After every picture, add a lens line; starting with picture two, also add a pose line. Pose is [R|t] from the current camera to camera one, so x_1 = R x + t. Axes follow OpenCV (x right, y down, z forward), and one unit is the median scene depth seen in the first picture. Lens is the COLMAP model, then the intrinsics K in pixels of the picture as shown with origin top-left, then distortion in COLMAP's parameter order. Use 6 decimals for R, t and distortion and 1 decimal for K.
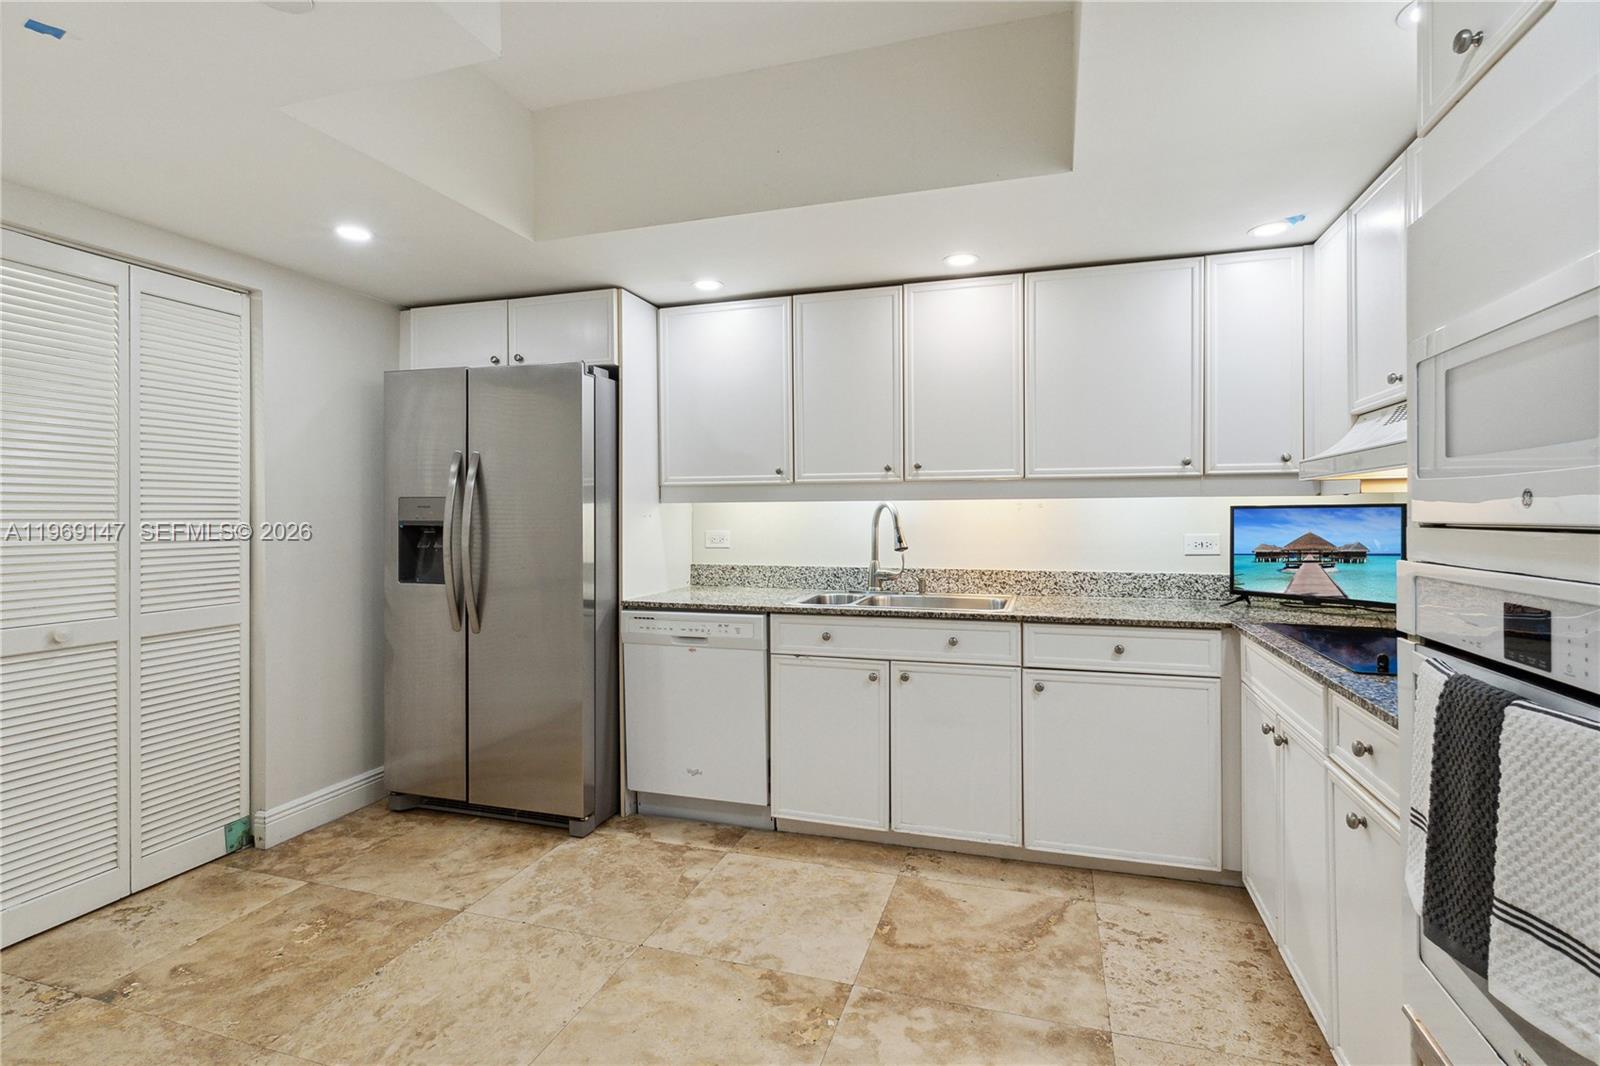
lens RADIAL K [[764.0, 0, 801.1], [0, 764.0, 517.0], [0, 0, 1]] dist [-0.001115, 0.000274]
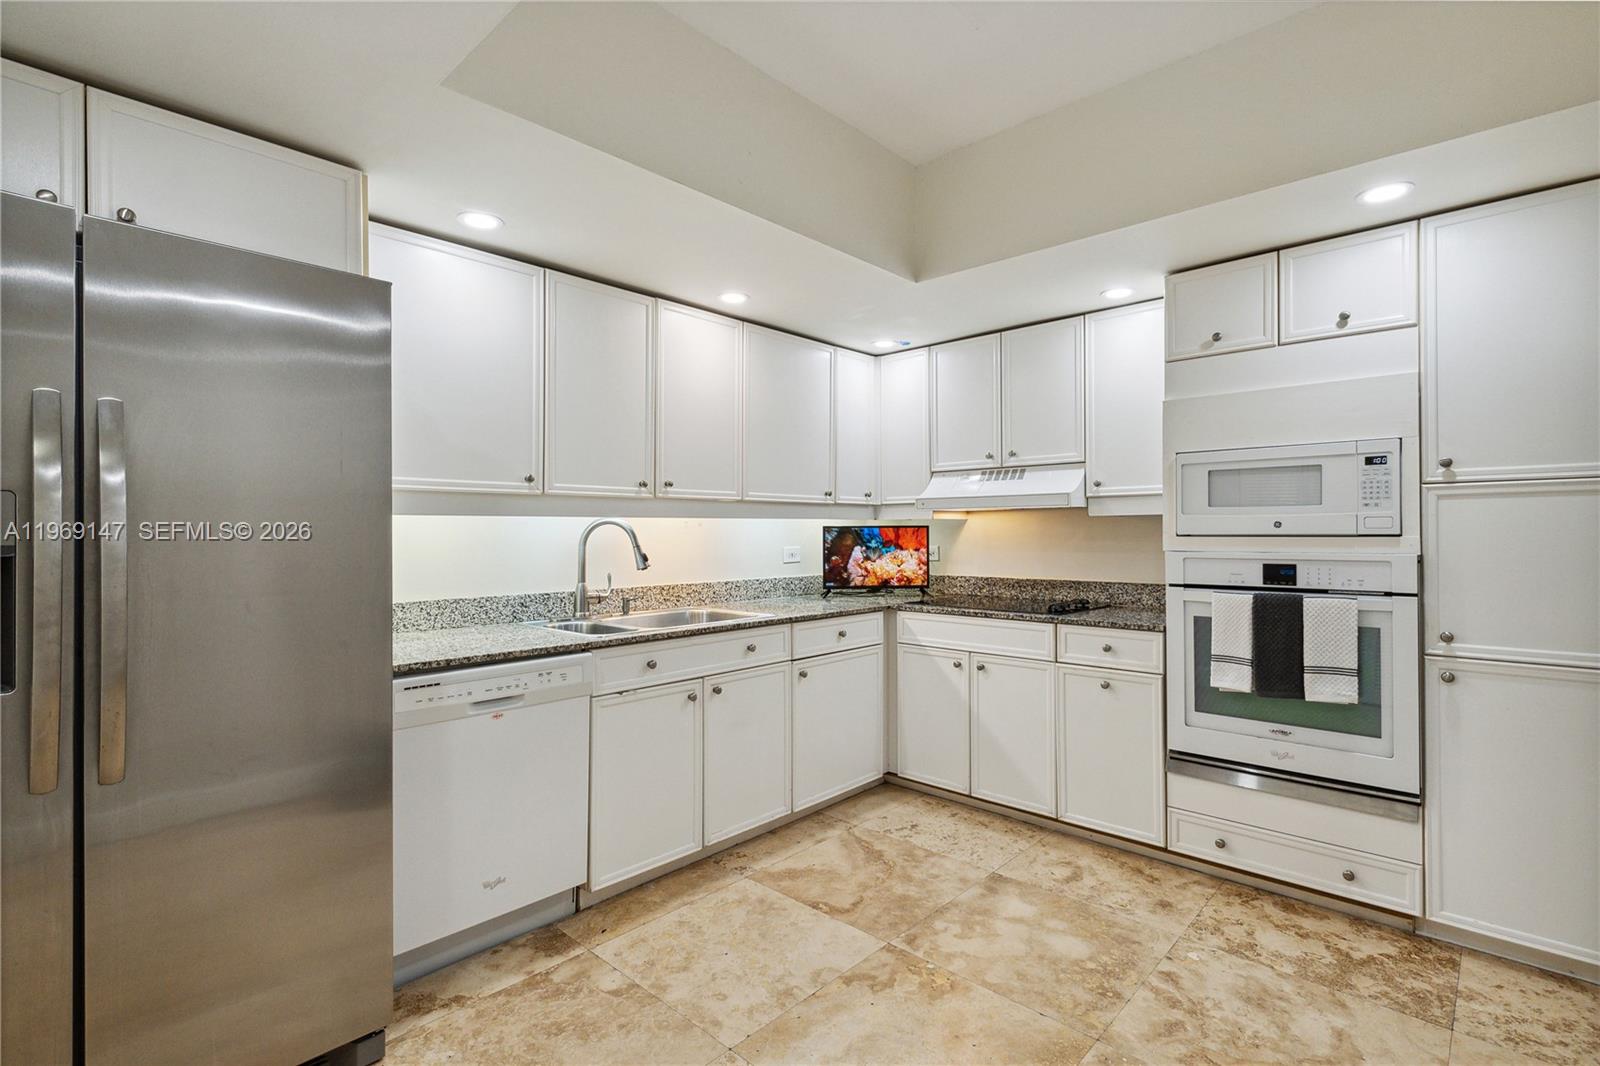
lens RADIAL K [[757.7, 0, 813.8], [0, 757.7, 530.4], [0, 0, 1]] dist [0.000322, 0.000227]
pose [[0.419265, 0.003469, 0.907857, -0.740408], [0.004598, 0.999972, -0.005944, 0.001375], [-0.907852, 0.006666, 0.419238, 0.456276]]
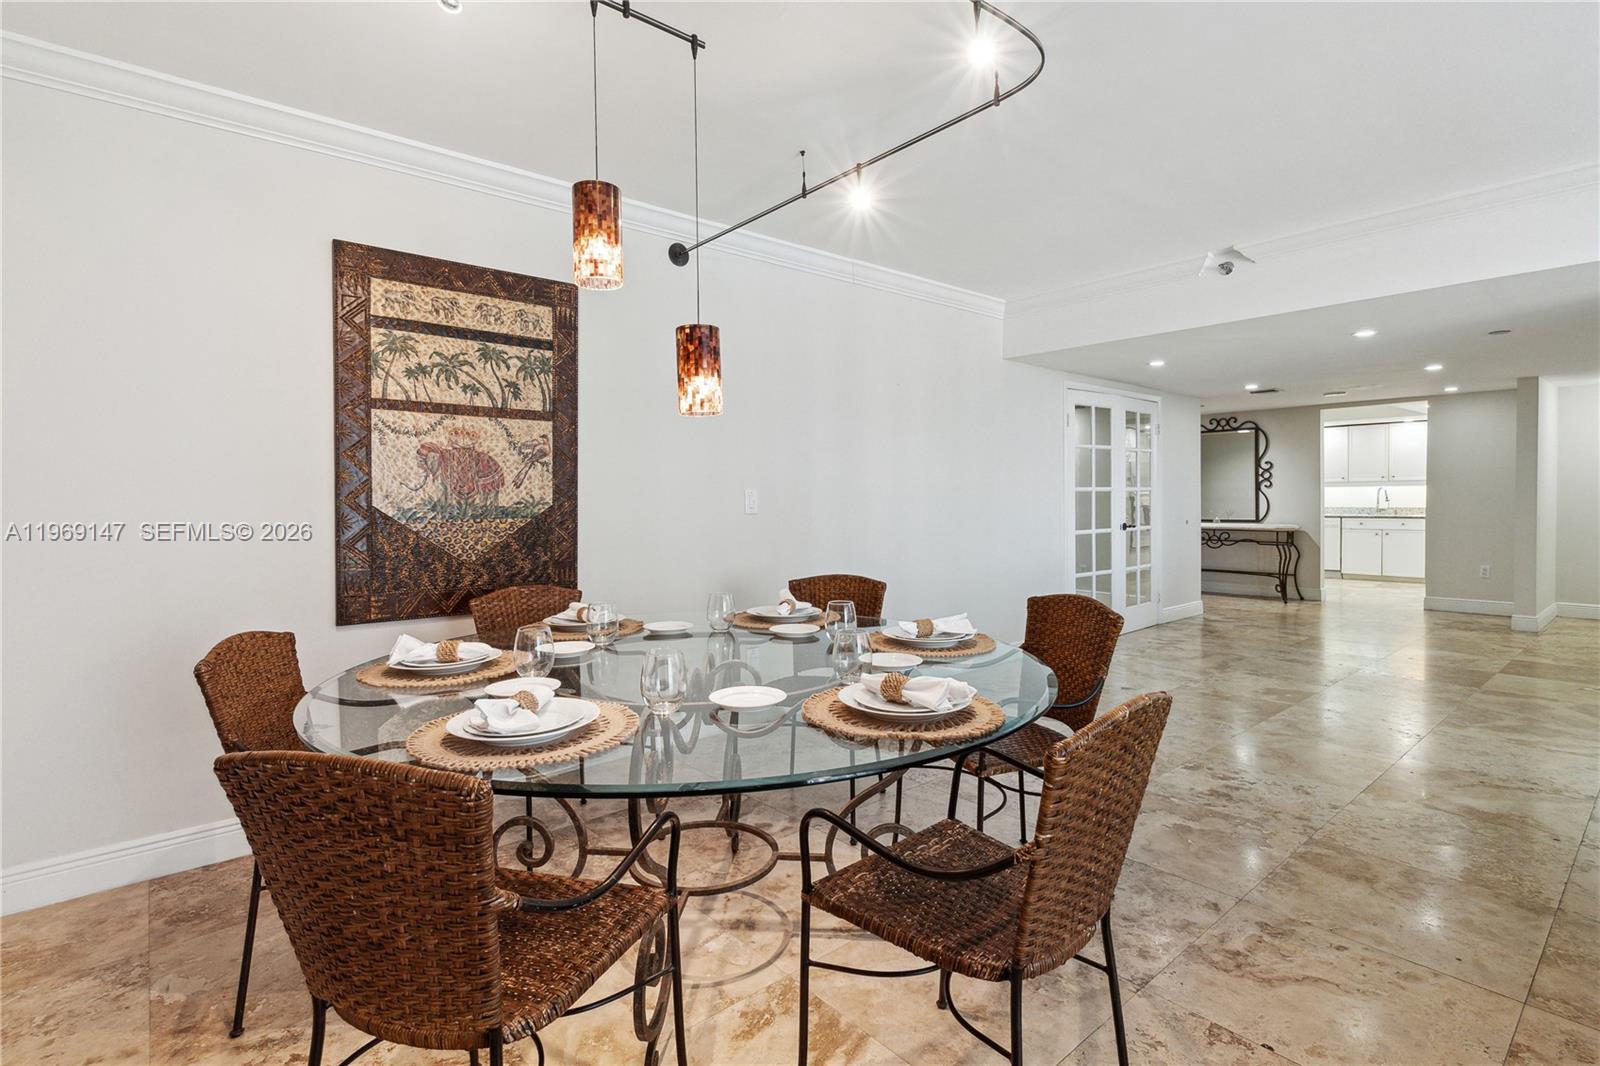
lens RADIAL K [[757.7, 0, 813.8], [0, 757.7, 530.4], [0, 0, 1]] dist [0.000322, 0.000227]
pose [[0.851219, 0.012754, -0.524655, -0.311154], [0.010133, 0.999119, 0.040729, 0.012266], [0.524713, -0.039986, 0.850340, -3.681461]]
